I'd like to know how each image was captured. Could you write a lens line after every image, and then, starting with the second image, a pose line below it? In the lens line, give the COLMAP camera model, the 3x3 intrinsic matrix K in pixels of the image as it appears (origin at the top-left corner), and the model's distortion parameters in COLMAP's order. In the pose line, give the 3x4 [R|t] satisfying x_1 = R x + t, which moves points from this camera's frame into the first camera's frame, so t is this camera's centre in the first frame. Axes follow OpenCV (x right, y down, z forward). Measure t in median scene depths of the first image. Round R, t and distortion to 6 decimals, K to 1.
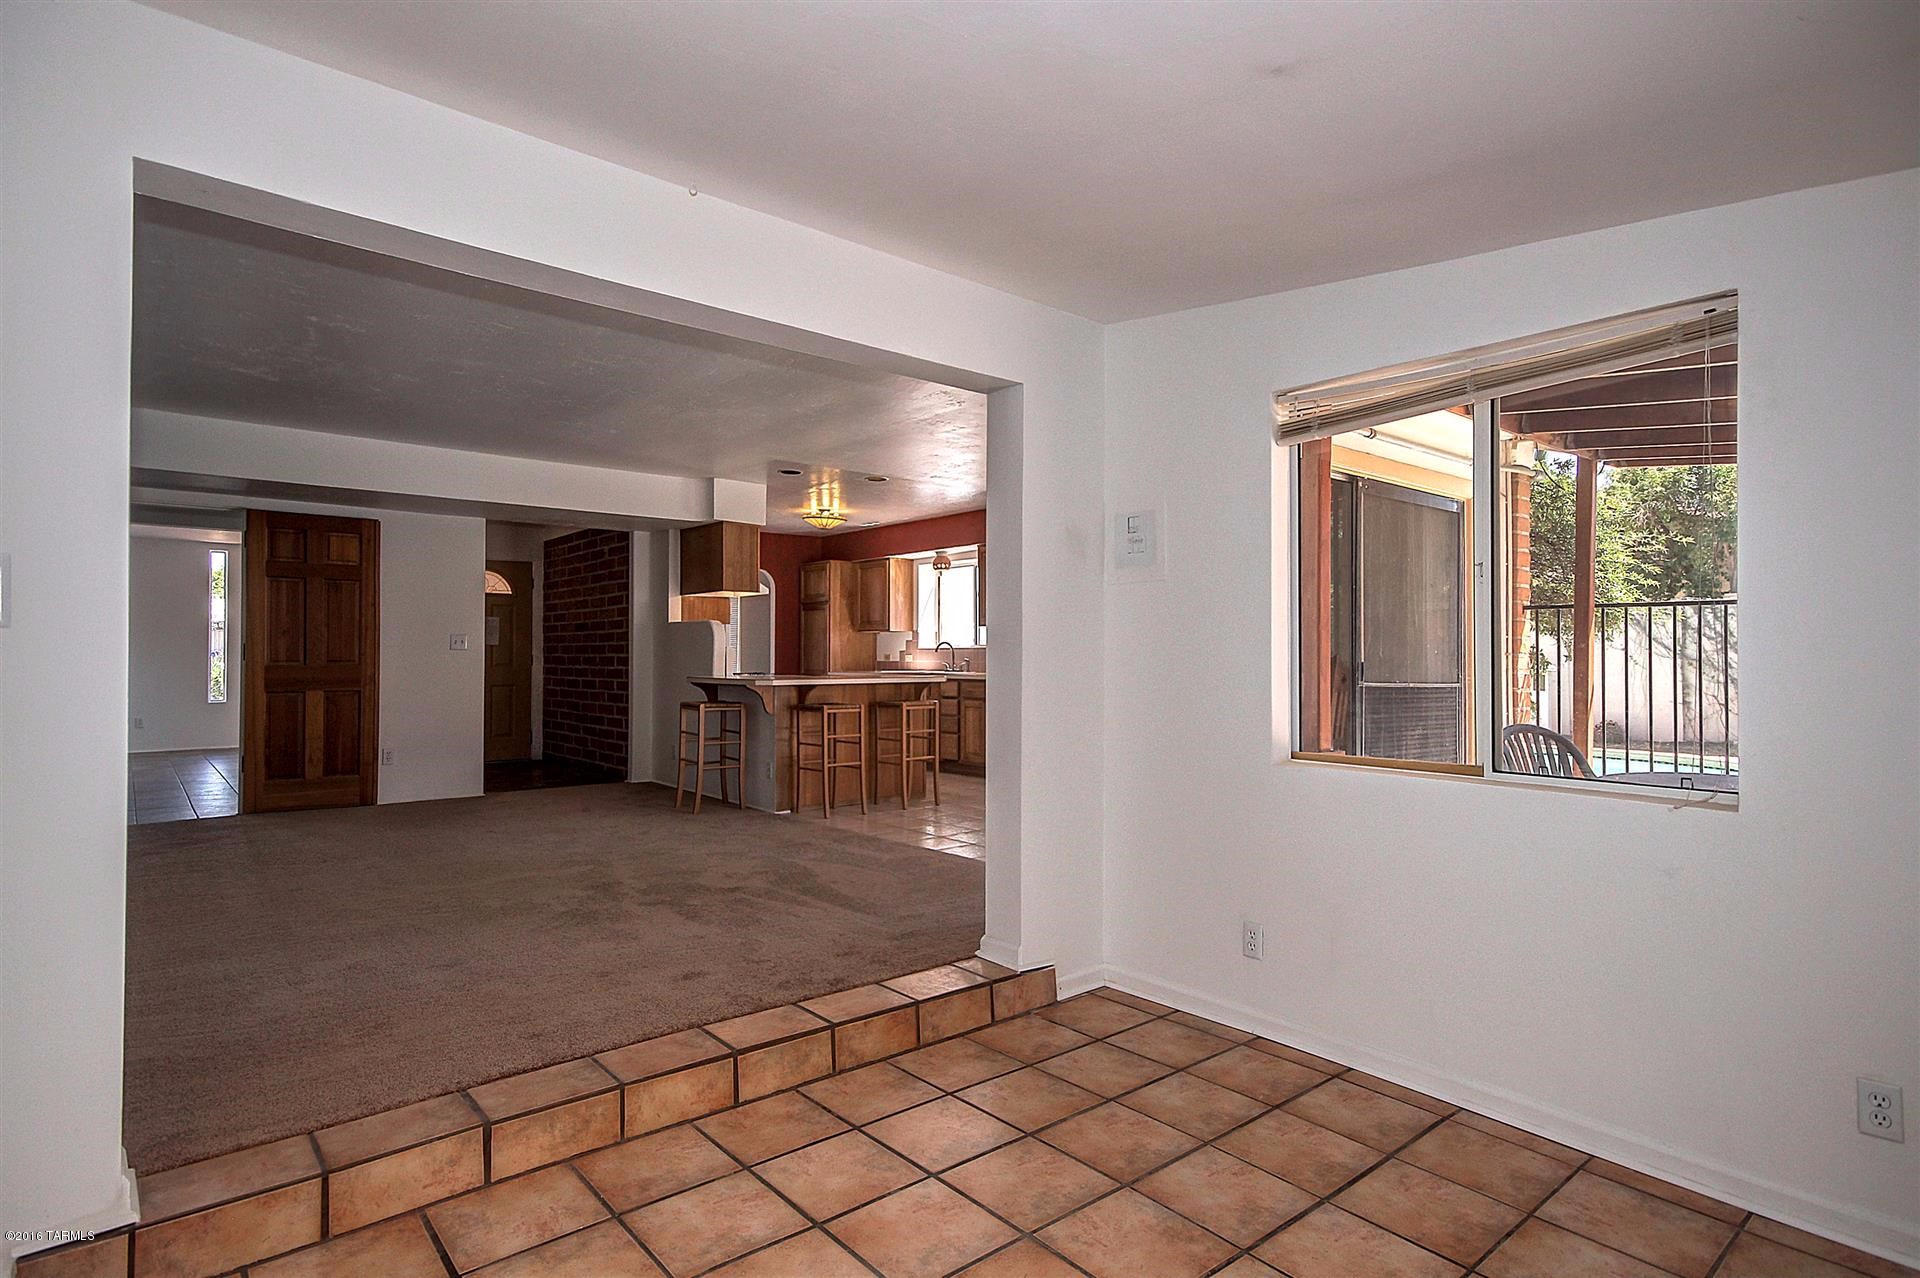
lens RADIAL K [[997.6, 0, 956.3], [0, 997.6, 648.0], [0, 0, 1]] dist [0.004023, 0.000778]
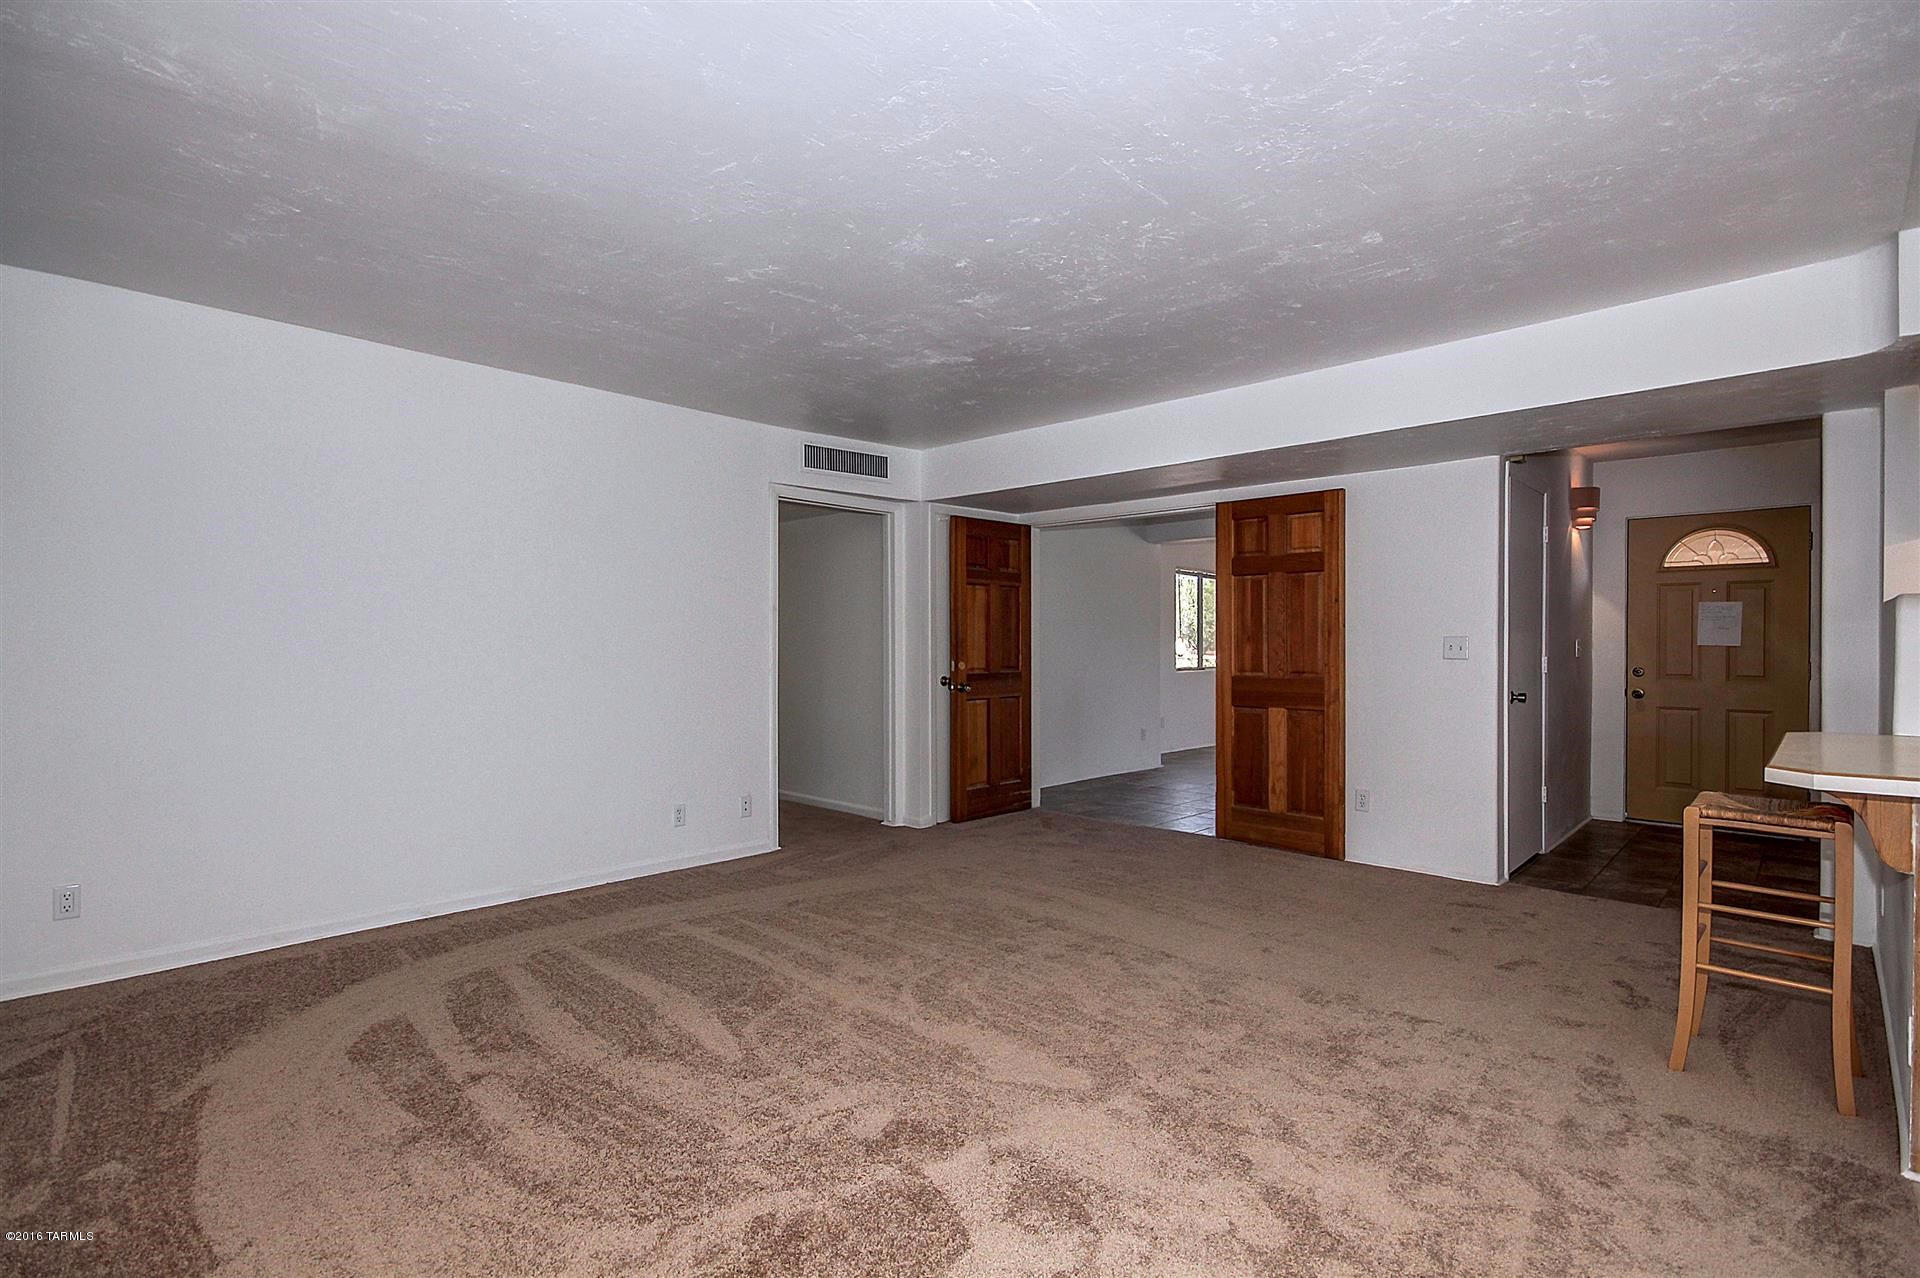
lens RADIAL K [[901.2, 0, 960.9], [0, 901.2, 648.2], [0, 0, 1]] dist [-0.004407, -0.001087]
pose [[0.102667, -0.004812, -0.994704, 0.048663], [0.005834, 0.999974, -0.004235, -0.002949], [0.994699, -0.005369, 0.102692, 0.403752]]
